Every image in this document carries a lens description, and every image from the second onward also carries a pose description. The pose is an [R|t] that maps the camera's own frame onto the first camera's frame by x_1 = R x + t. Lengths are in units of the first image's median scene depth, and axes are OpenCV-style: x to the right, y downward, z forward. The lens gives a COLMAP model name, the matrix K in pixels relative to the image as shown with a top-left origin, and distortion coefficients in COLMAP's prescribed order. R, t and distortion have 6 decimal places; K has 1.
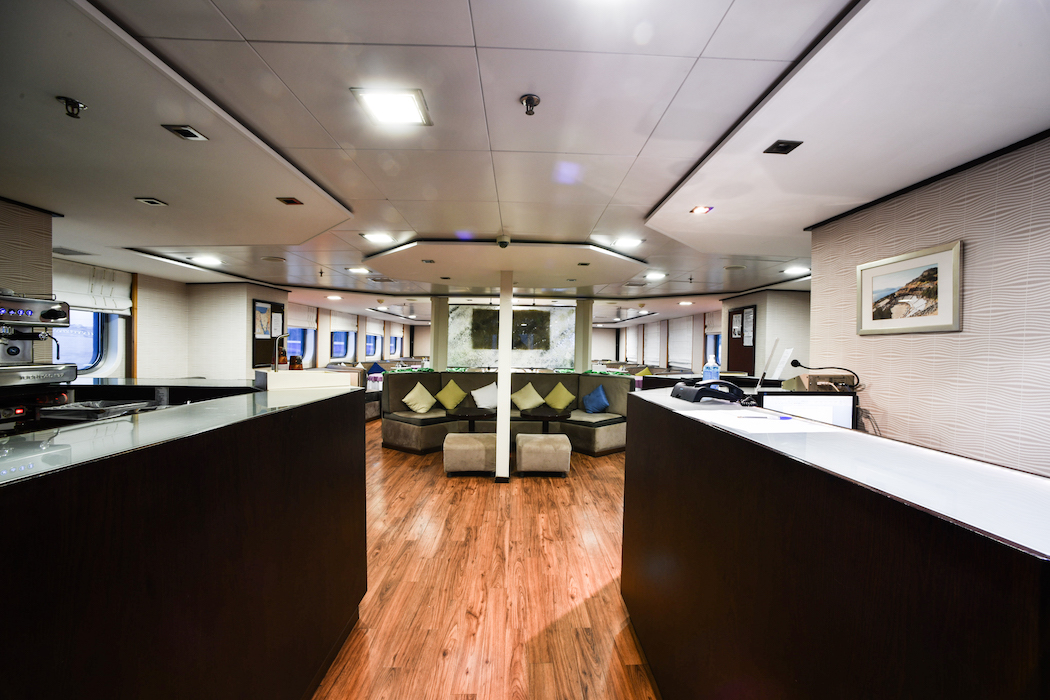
lens RADIAL K [[485.2, 0, 528.5], [0, 485.2, 345.8], [0, 0, 1]] dist [-0.059476, 0.037880]
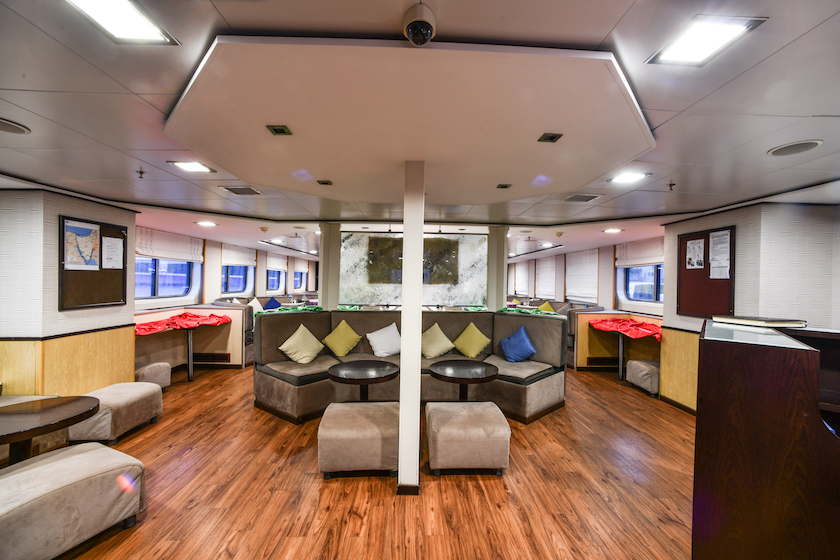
lens RADIAL K [[388.2, 0, 422.8], [0, 388.2, 276.7], [0, 0, 1]] dist [-0.059476, 0.037880]
pose [[0.999973, -0.002065, 0.007073, -0.026205], [0.002135, 0.999948, -0.009956, 0.001498], [-0.007052, 0.009971, 0.999925, 0.336531]]
